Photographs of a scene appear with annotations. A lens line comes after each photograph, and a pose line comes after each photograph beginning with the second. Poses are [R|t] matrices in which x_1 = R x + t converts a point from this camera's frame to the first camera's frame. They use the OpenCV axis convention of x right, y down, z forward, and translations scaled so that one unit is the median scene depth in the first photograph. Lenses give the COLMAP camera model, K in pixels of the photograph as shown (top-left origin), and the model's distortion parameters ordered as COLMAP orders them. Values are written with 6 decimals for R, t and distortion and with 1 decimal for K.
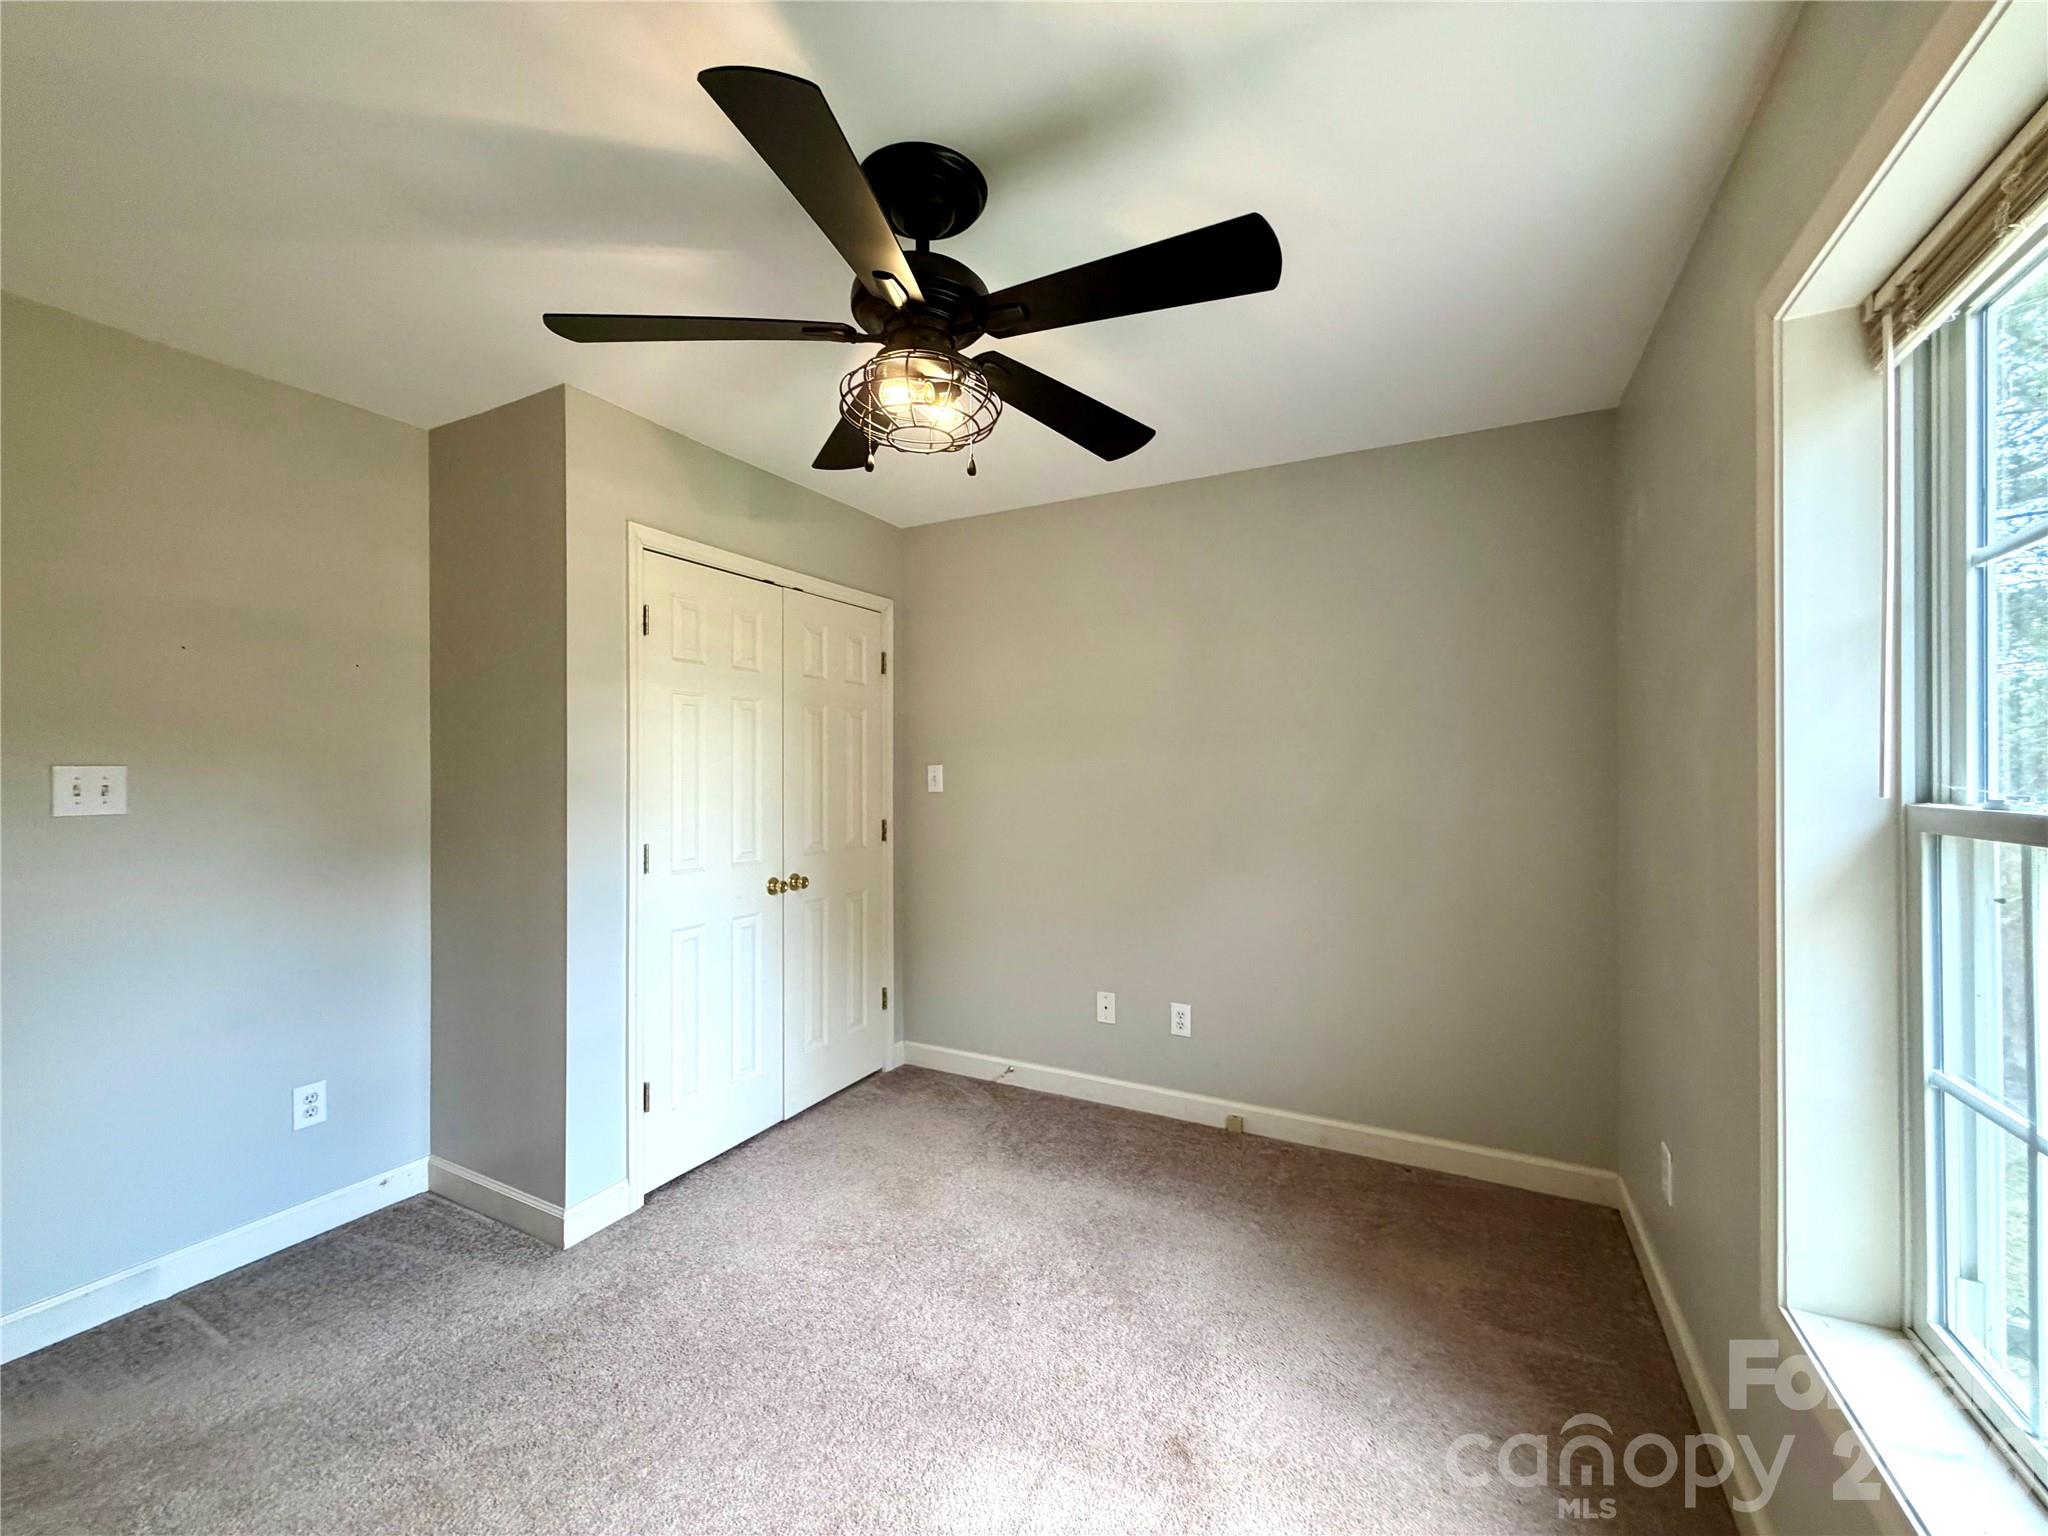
lens RADIAL K [[817.9, 0, 1021.4], [0, 817.9, 770.1], [0, 0, 1]] dist [0.000538, 0.000153]
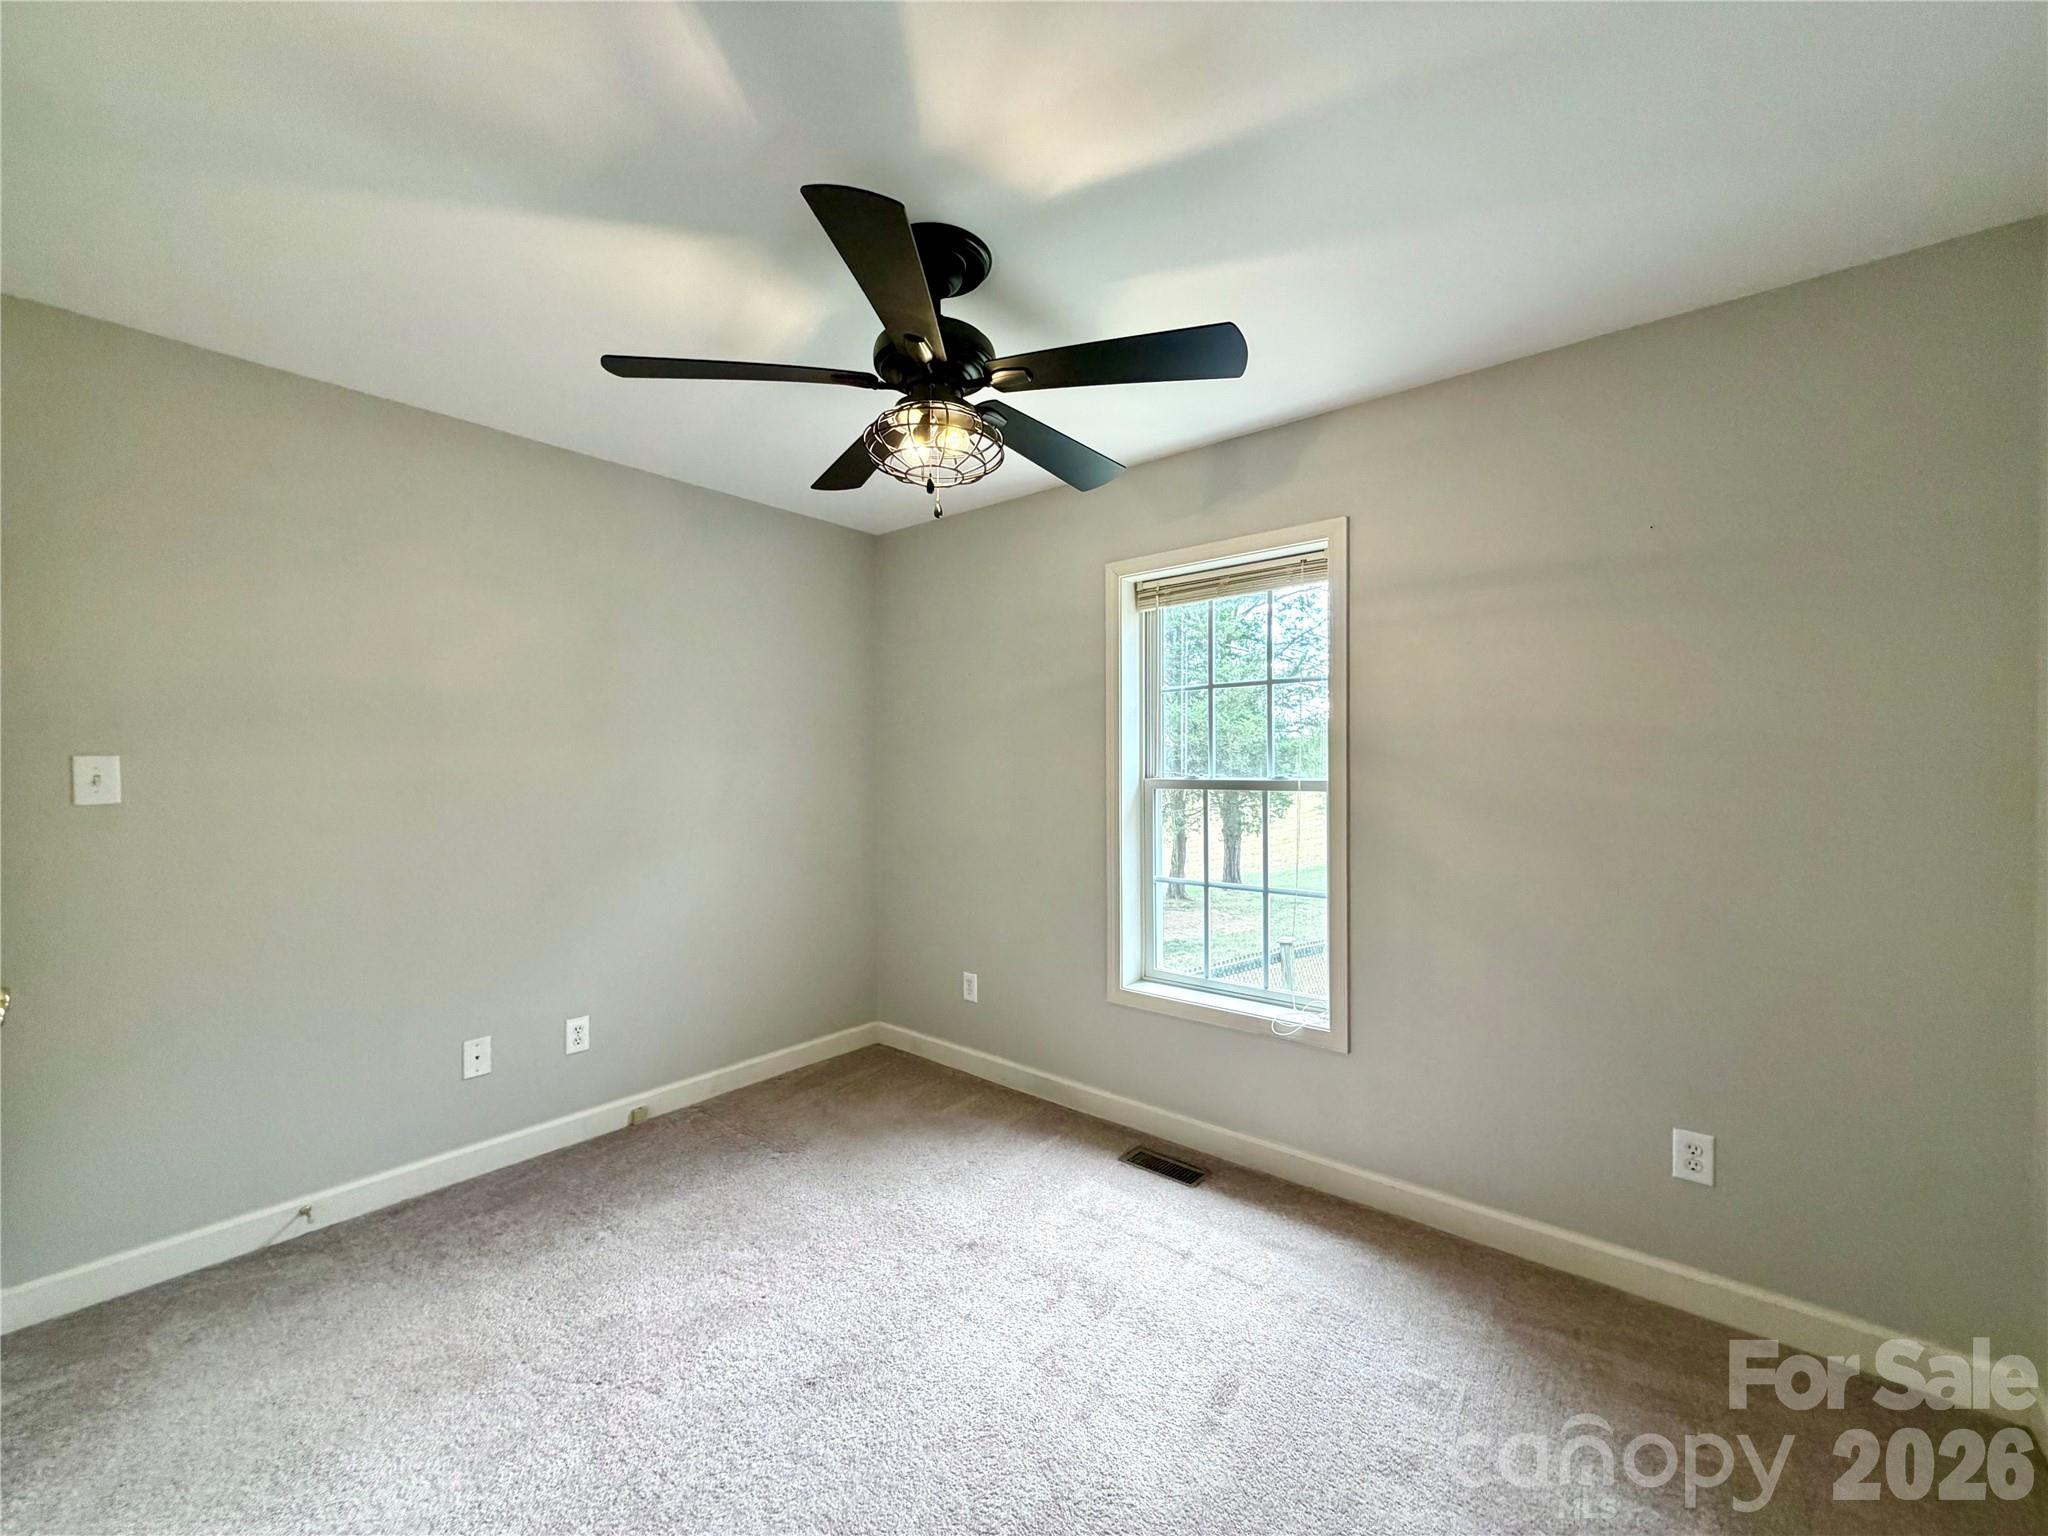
lens RADIAL K [[817.9, 0, 1021.4], [0, 817.9, 770.1], [0, 0, 1]] dist [0.000538, 0.000153]
pose [[0.215553, -0.005101, 0.976479, -0.629182], [0.000473, 0.999987, 0.005119, 0.001152], [-0.976492, -0.000642, 0.215552, 0.325776]]
